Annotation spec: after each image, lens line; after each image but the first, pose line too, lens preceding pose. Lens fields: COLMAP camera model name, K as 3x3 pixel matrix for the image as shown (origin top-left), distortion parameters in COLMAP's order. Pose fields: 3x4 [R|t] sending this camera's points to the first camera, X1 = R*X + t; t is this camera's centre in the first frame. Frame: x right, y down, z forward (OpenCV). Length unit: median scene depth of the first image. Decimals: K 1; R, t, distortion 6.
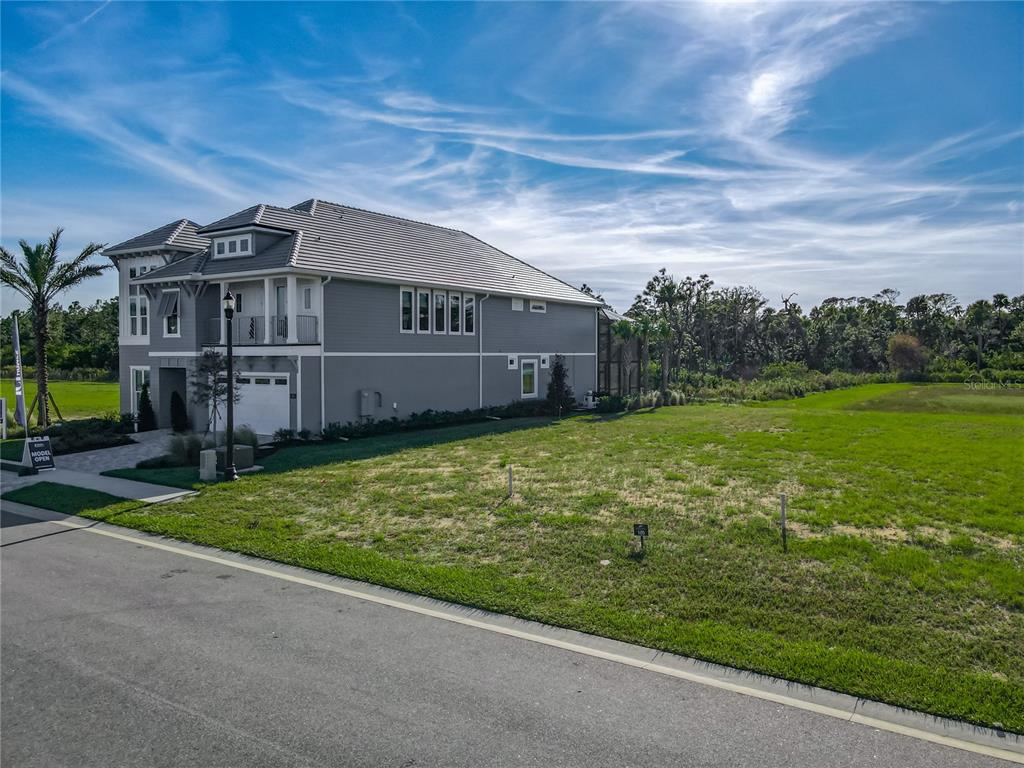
lens RADIAL K [[756.2, 0, 523.9], [0, 756.2, 382.6], [0, 0, 1]] dist [-0.005430, 0.045469]
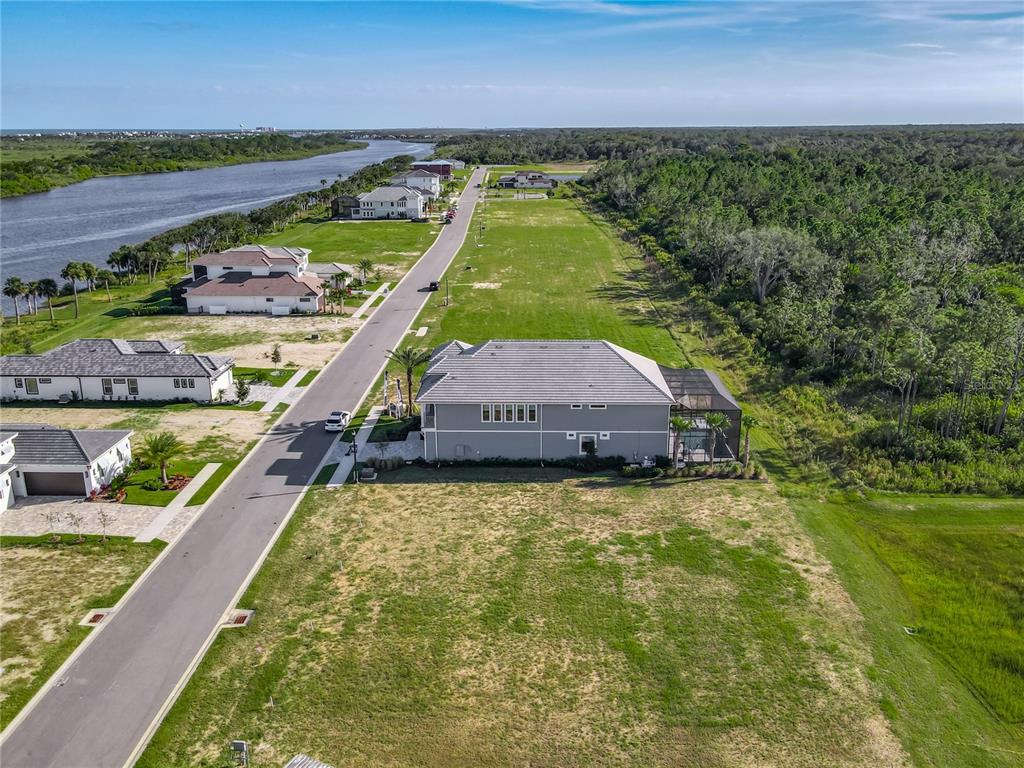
lens RADIAL K [[769.1, 0, 521.8], [0, 769.1, 347.8], [0, 0, 1]] dist [0.008335, 0.010567]
pose [[0.536838, 0.236745, -0.809788, 1.730257], [-0.029912, 0.964560, 0.262164, -0.899865], [0.843155, -0.116517, 0.524894, -0.062104]]
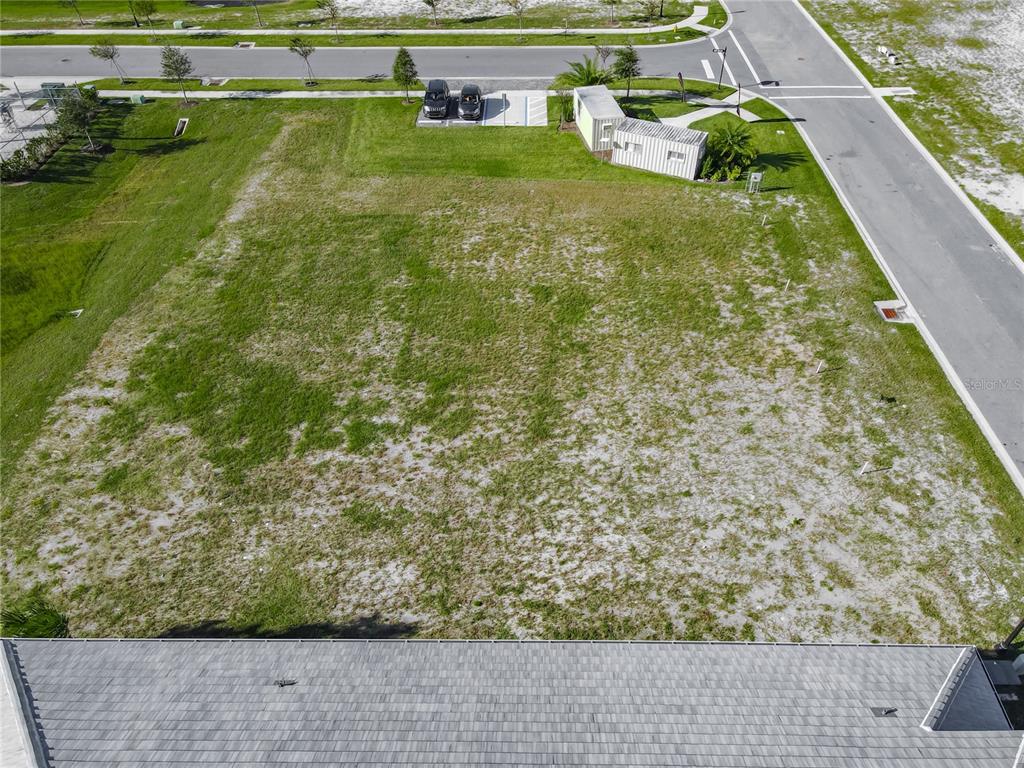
lens RADIAL K [[756.2, 0, 523.9], [0, 756.2, 382.6], [0, 0, 1]] dist [-0.005430, 0.045469]
pose [[-0.545357, -0.556182, 0.627095, -0.334484], [0.036852, 0.731508, 0.680836, -0.713158], [-0.837394, 0.394408, -0.378437, 1.300645]]
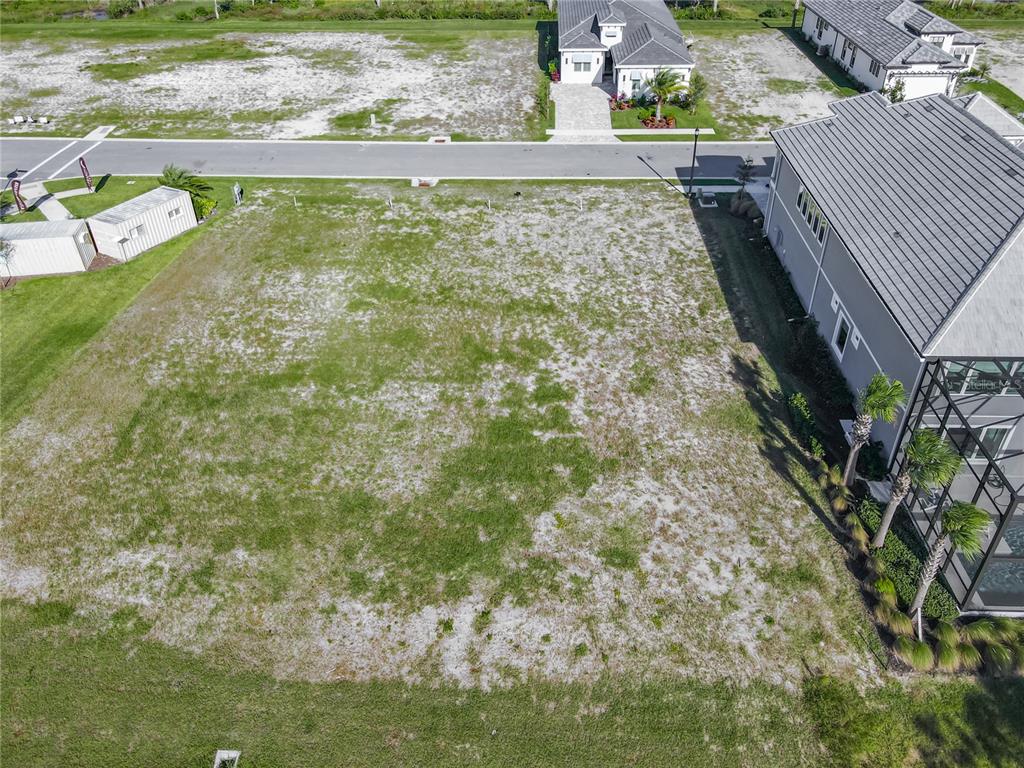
lens RADIAL K [[781.6, 0, 529.3], [0, 781.6, 358.1], [0, 0, 1]] dist [0.010325, 0.003402]
pose [[-0.846184, 0.313551, -0.430880, 0.950724], [-0.008772, 0.800266, 0.599581, -0.701030], [0.532818, 0.511136, -0.674422, 1.879873]]
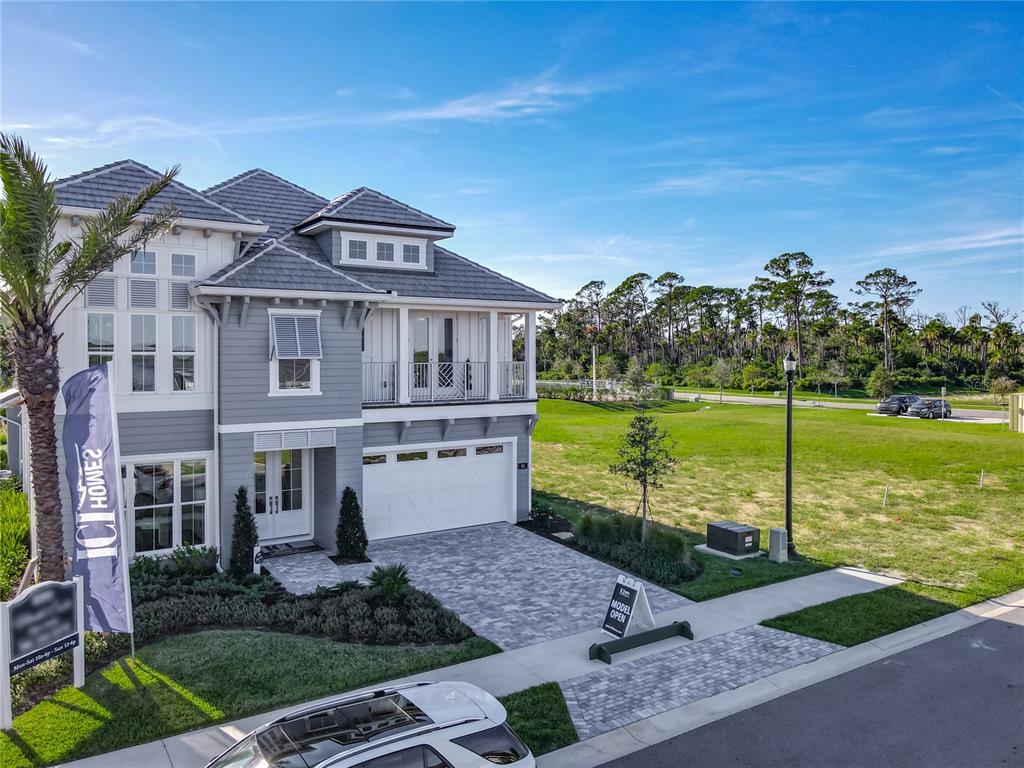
lens RADIAL K [[759.7, 0, 522.5], [0, 759.7, 355.6], [0, 0, 1]] dist [0.007769, 0.037658]
pose [[0.380524, 0.003140, 0.924766, -0.915393], [0.032290, 0.999339, -0.016680, -0.073276], [-0.924207, 0.036208, 0.380171, 0.625285]]
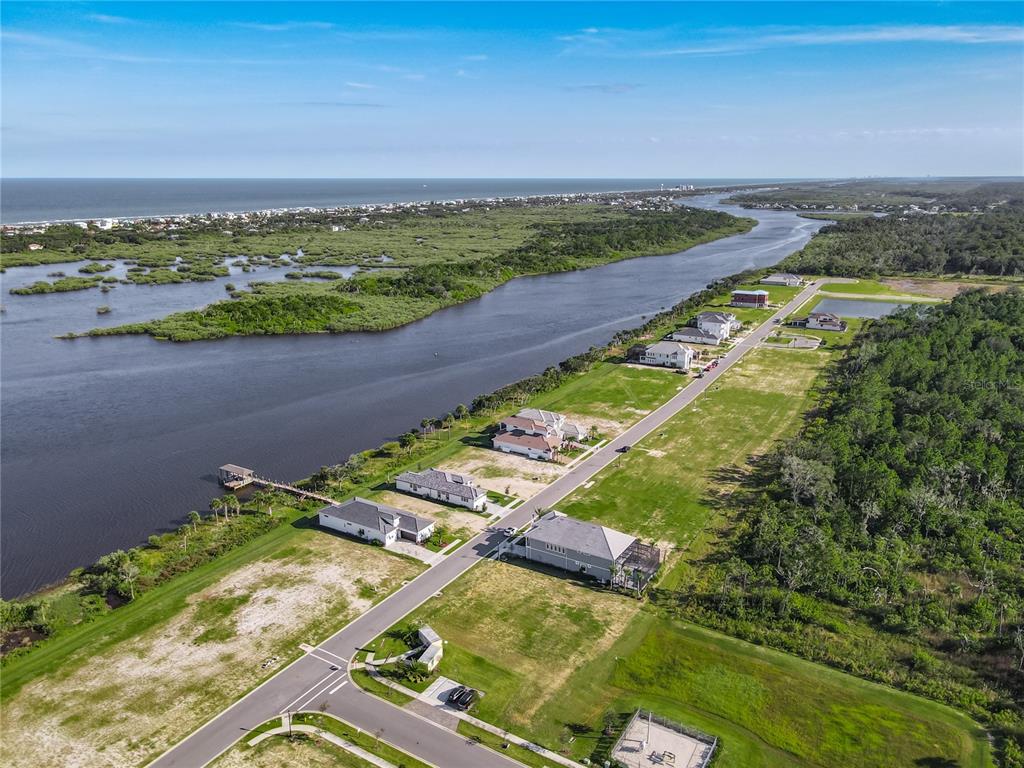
lens RADIAL K [[761.5, 0, 524.6], [0, 761.5, 382.0], [0, 0, 1]] dist [-0.000265, 0.032327]
pose [[0.044623, 0.271704, -0.961346, 5.146464], [-0.036434, 0.962107, 0.270227, -2.902090], [0.998339, 0.022968, 0.052831, 0.523851]]
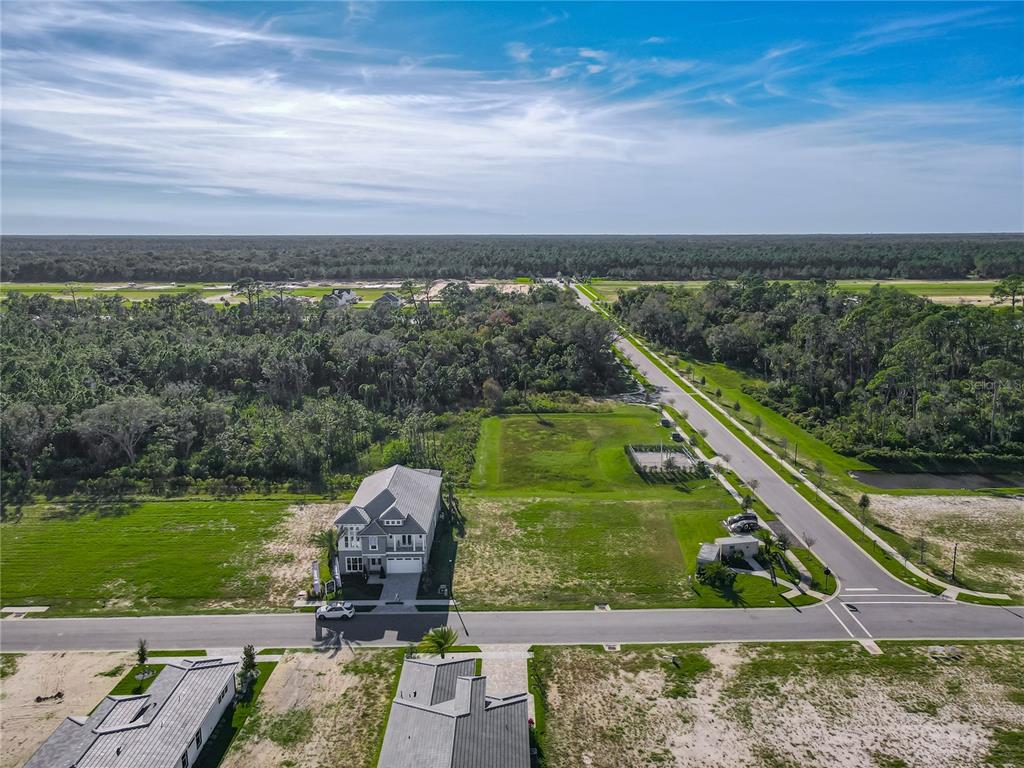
lens RADIAL K [[756.2, 0, 523.9], [0, 756.2, 382.6], [0, 0, 1]] dist [-0.005430, 0.045469]
pose [[0.820184, -0.108279, 0.561759, -1.716337], [0.018019, 0.986328, 0.163806, -1.326923], [-0.571815, -0.124228, 0.810922, -2.009321]]
